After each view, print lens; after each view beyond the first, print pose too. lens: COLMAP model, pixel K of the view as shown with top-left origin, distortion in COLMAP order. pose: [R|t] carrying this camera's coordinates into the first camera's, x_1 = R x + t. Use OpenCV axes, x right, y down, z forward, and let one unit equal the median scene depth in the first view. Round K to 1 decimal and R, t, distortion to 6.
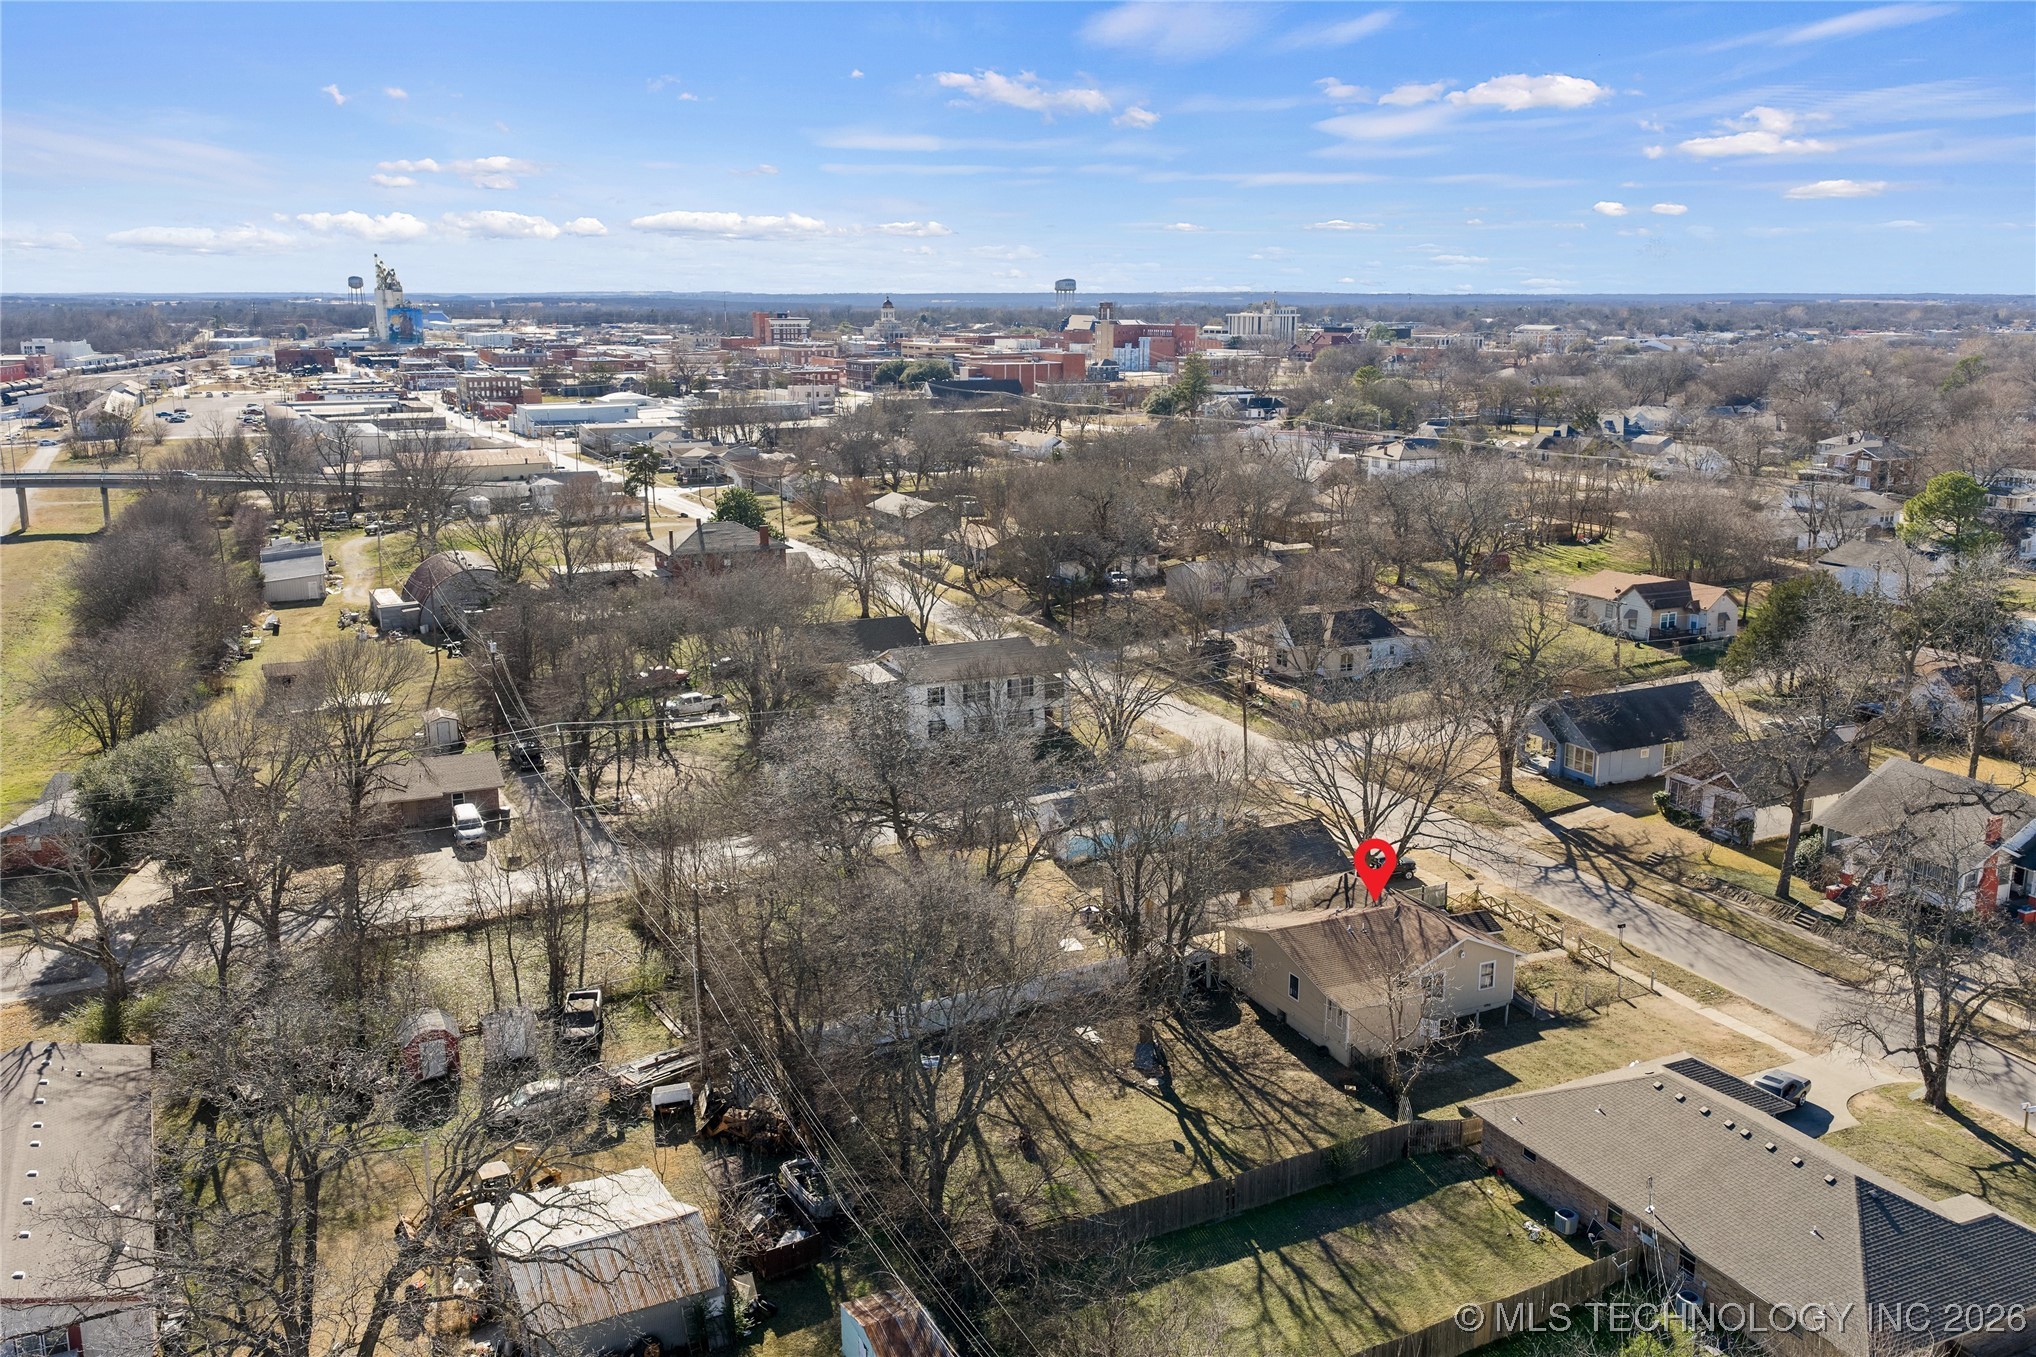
lens RADIAL K [[1636.2, 0, 1019.1], [0, 1636.2, 676.5], [0, 0, 1]] dist [0.009333, -0.010669]
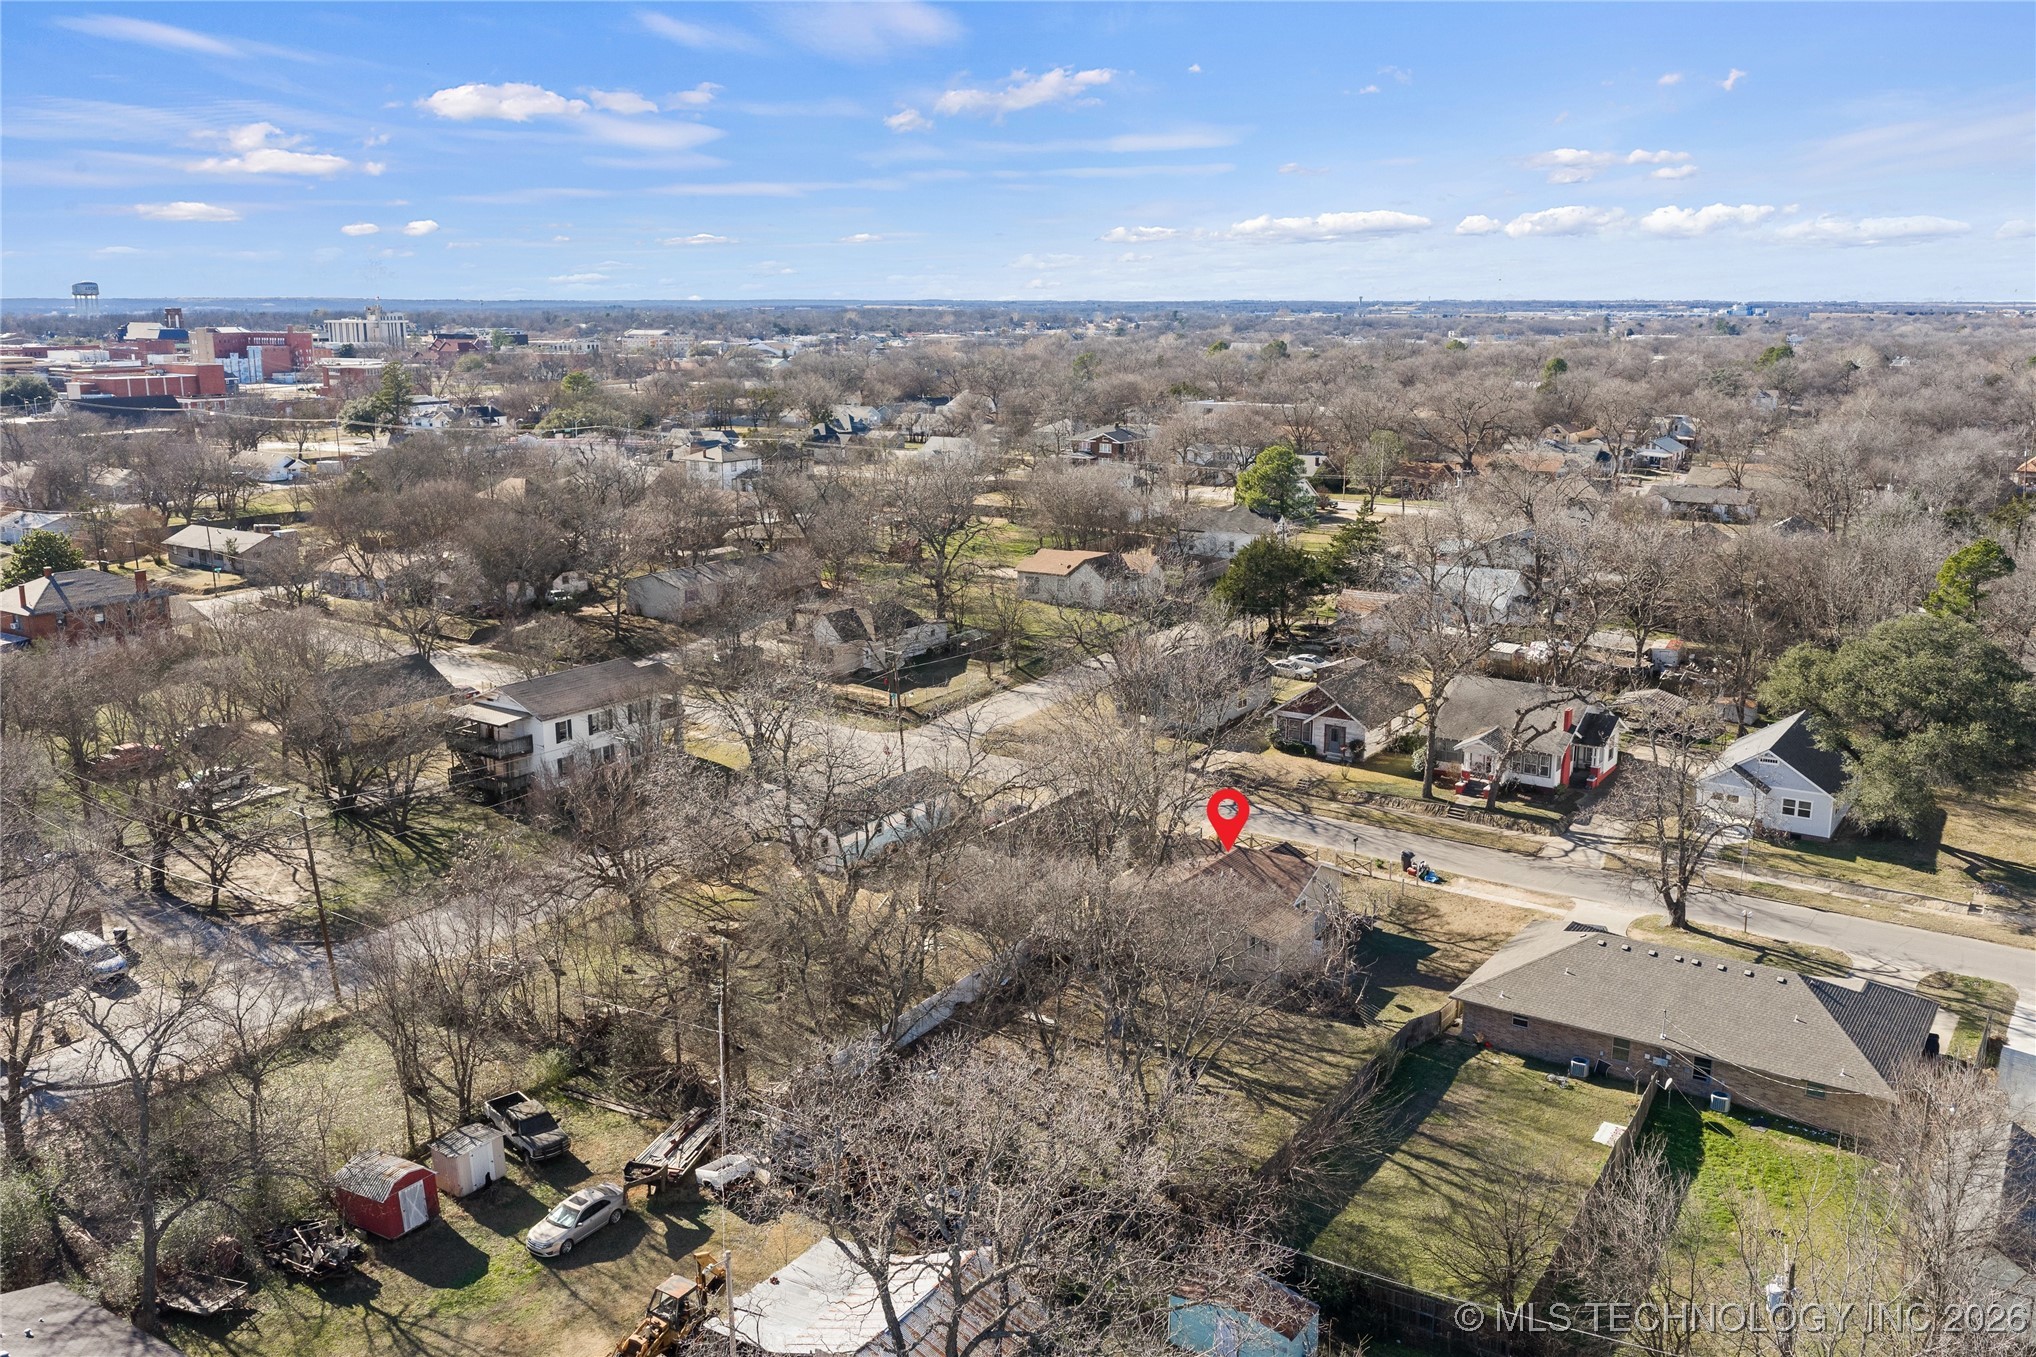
lens RADIAL K [[1636.2, 0, 1020.3], [0, 1636.2, 680.3], [0, 0, 1]] dist [0.009333, -0.010669]
pose [[0.871318, -0.110708, 0.478068, -0.336454], [0.111168, 0.993423, 0.027438, -0.016566], [-0.477961, 0.029239, 0.877894, 0.078307]]
